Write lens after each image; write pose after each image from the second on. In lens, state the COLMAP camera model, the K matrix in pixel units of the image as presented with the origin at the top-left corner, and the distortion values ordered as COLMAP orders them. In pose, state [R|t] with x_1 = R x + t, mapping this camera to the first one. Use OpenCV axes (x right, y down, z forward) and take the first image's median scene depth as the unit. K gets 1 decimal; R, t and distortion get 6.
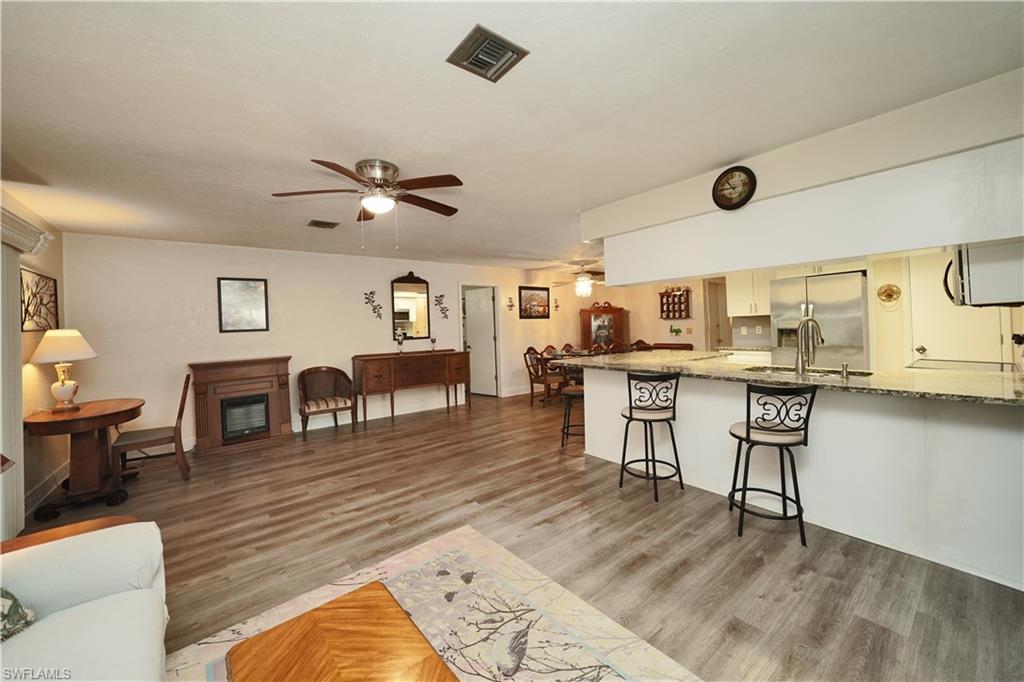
lens RADIAL K [[392.5, 0, 519.6], [0, 392.5, 320.4], [0, 0, 1]] dist [-0.012020, -0.000043]
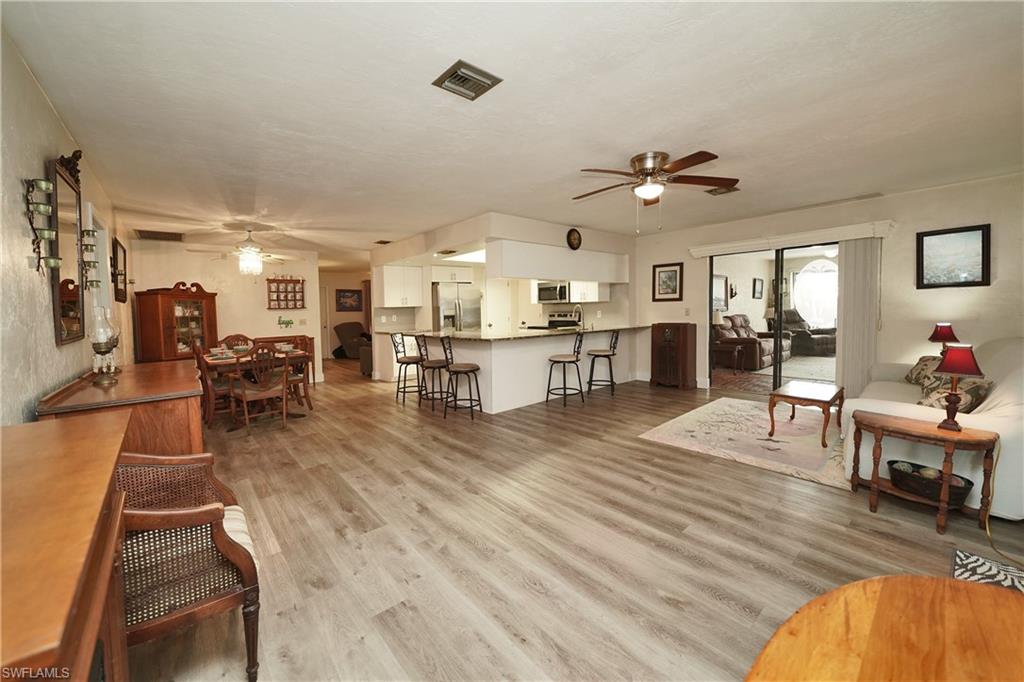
lens RADIAL K [[386.3, 0, 508.8], [0, 386.3, 325.3], [0, 0, 1]] dist [-0.001267, -0.000060]
pose [[-0.032087, -0.015749, 0.999361, -0.625596], [0.011346, 0.999806, 0.016121, 0.030370], [-0.999421, 0.011856, -0.031902, 0.610980]]
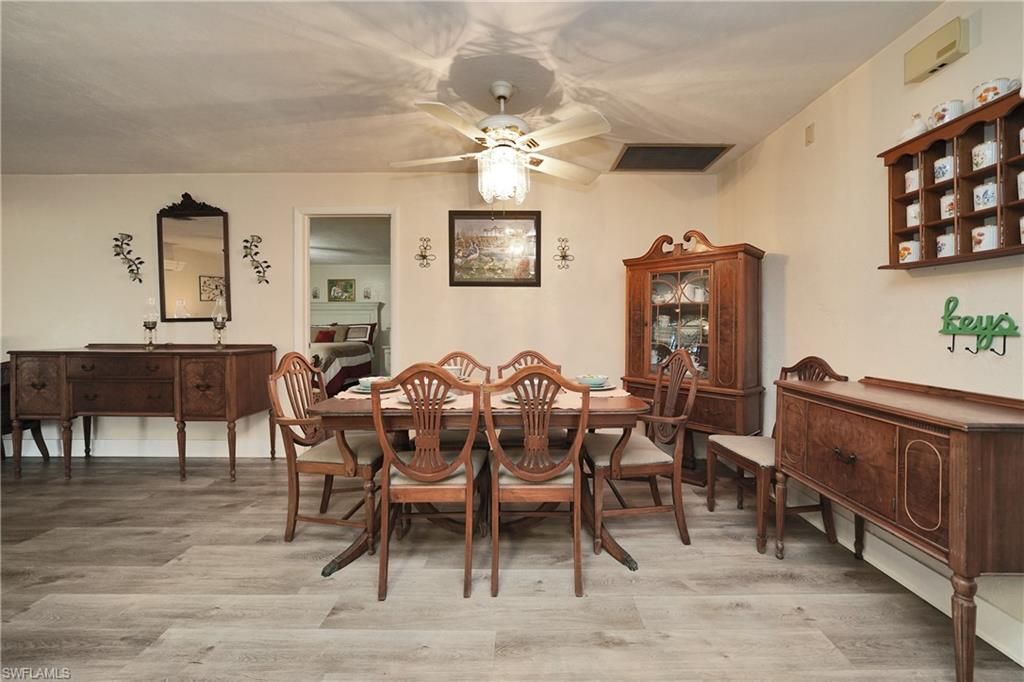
lens RADIAL K [[401.0, 0, 515.3], [0, 401.0, 323.2], [0, 0, 1]] dist [0.000649, 0.000131]
pose [[0.780272, 0.031689, -0.624637, 0.413280], [-0.015847, 0.999397, 0.030906, 0.026992], [0.625240, -0.014216, 0.780303, 0.846704]]
